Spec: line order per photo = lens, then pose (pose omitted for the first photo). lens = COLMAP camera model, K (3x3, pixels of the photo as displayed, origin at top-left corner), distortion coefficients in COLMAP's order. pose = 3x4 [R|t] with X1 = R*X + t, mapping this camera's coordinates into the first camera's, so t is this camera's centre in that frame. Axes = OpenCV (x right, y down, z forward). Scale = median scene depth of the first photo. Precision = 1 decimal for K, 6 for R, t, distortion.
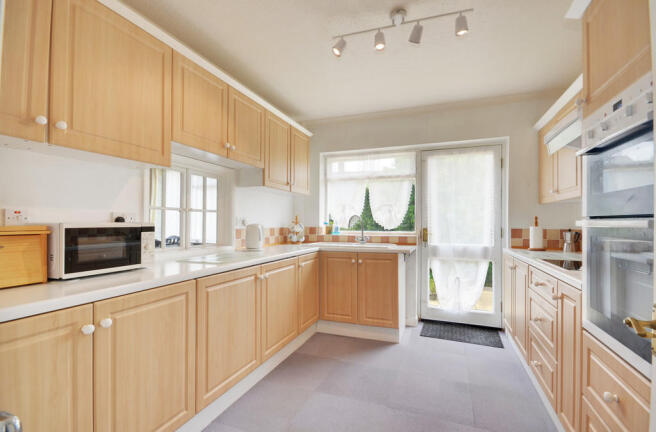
lens RADIAL K [[289.5, 0, 330.8], [0, 289.5, 221.1], [0, 0, 1]] dist [-0.000051, -0.000118]
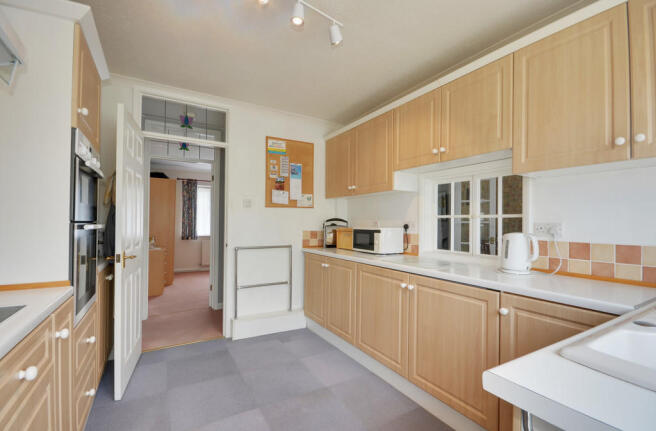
lens RADIAL K [[292.7, 0, 328.9], [0, 292.7, 216.9], [0, 0, 1]] dist [0.002854, 0.000165]
pose [[-0.605889, -0.025692, -0.795134, 0.859308], [-0.007606, 0.999620, -0.026503, -0.007692], [0.795513, -0.010010, -0.605854, 1.726262]]
